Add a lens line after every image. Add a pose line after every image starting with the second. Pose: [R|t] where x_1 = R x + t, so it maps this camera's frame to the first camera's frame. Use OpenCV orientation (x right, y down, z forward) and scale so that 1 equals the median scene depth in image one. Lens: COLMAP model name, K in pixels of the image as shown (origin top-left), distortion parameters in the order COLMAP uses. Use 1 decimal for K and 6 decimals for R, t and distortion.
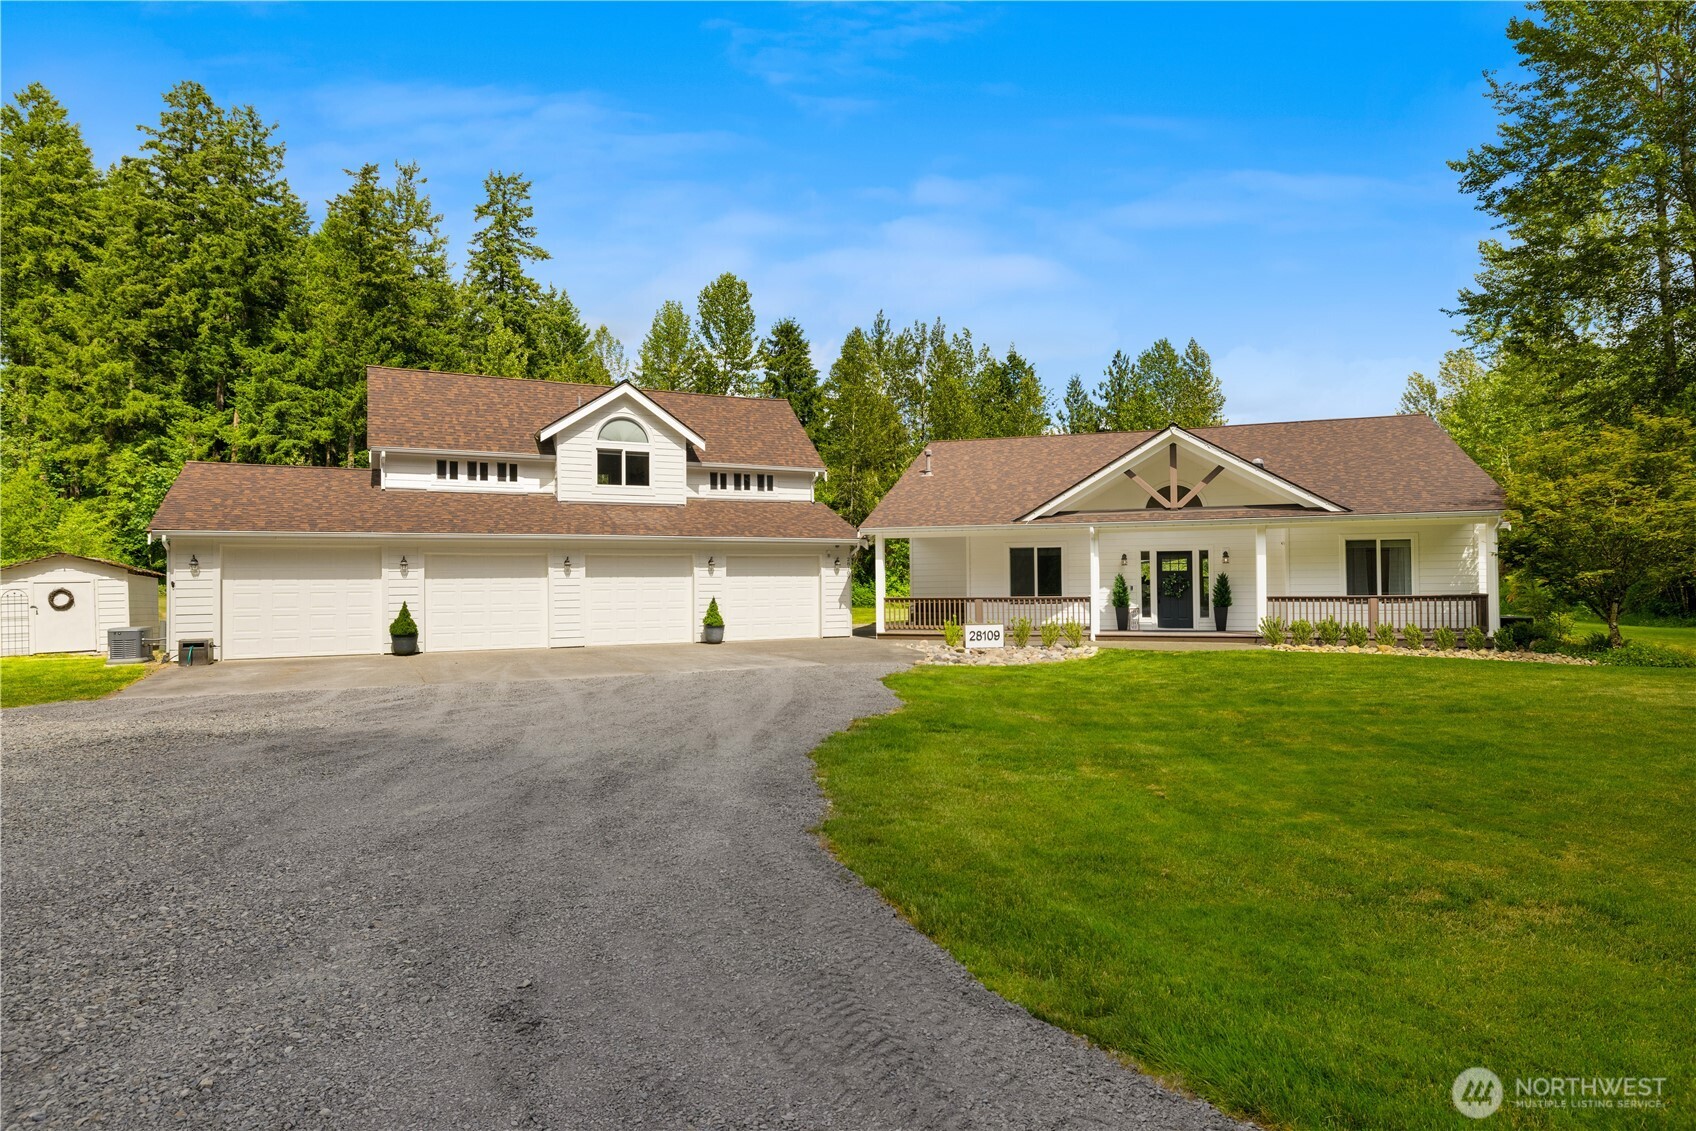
lens RADIAL K [[971.6, 0, 845.1], [0, 971.6, 571.7], [0, 0, 1]] dist [-0.000325, 0.002385]
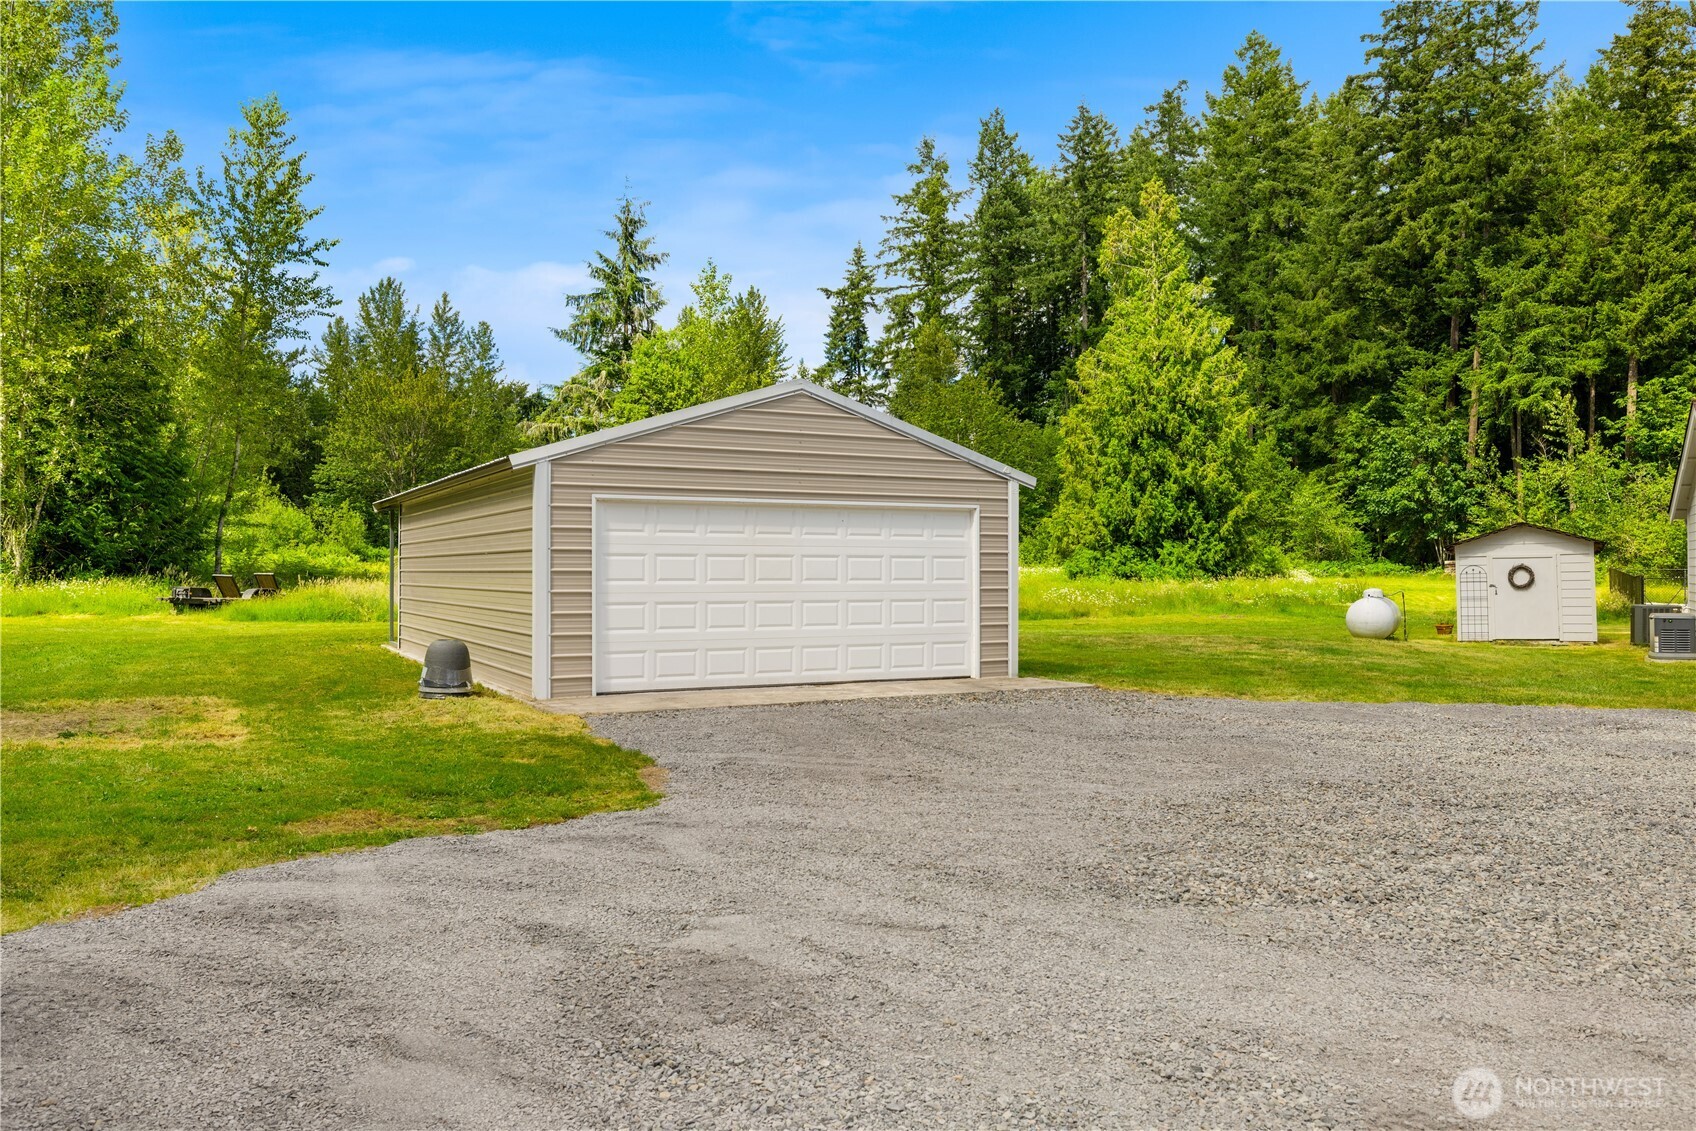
lens RADIAL K [[1259.1, 0, 846.5], [0, 1259.1, 565.2], [0, 0, 1]] dist [0.002805, -0.001186]
pose [[0.566312, 0.007813, -0.824154, -0.059186], [0.002507, 0.999934, 0.011202, 0.001072], [0.824187, -0.008410, 0.566255, -0.025134]]
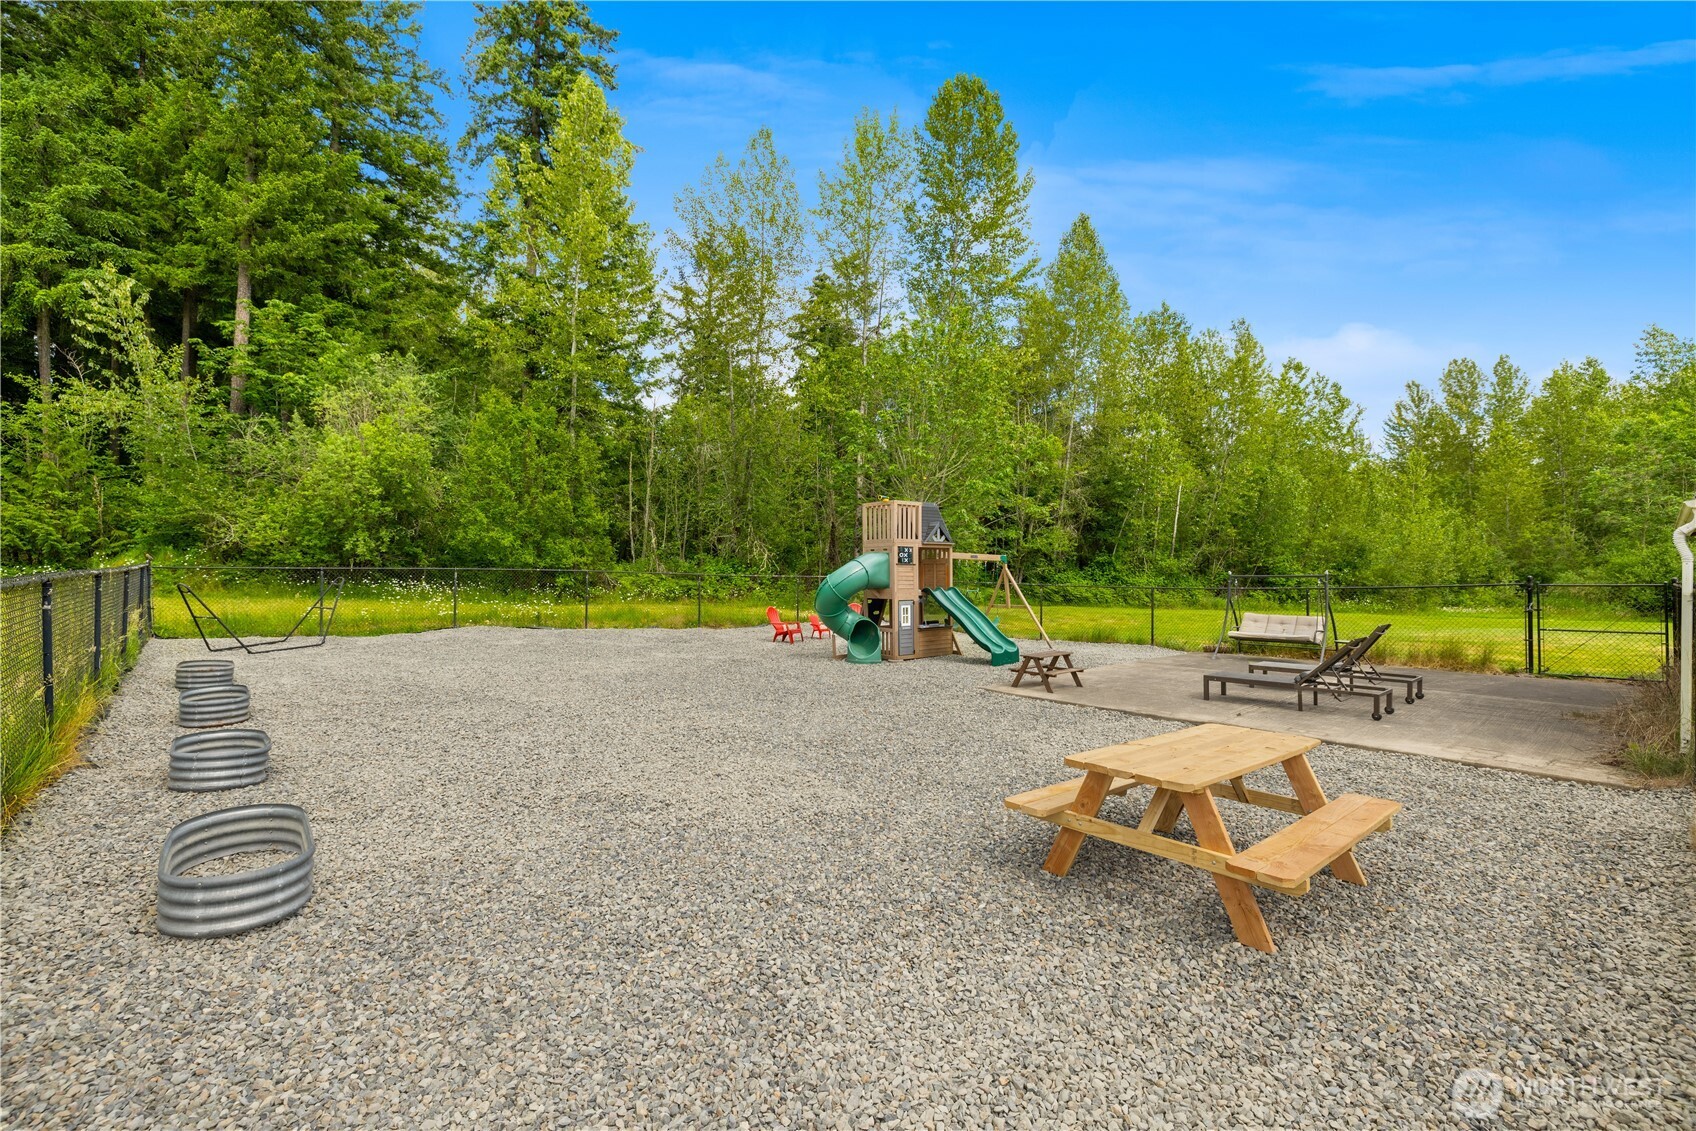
lens RADIAL K [[749.7, 0, 848.6], [0, 749.7, 557.2], [0, 0, 1]] dist [0.001011, 0.000268]
pose [[0.963398, 0.010469, 0.267871, -0.295249], [-0.012078, 0.999918, 0.004360, 0.003730], [-0.267803, -0.007436, 0.963445, 0.512958]]
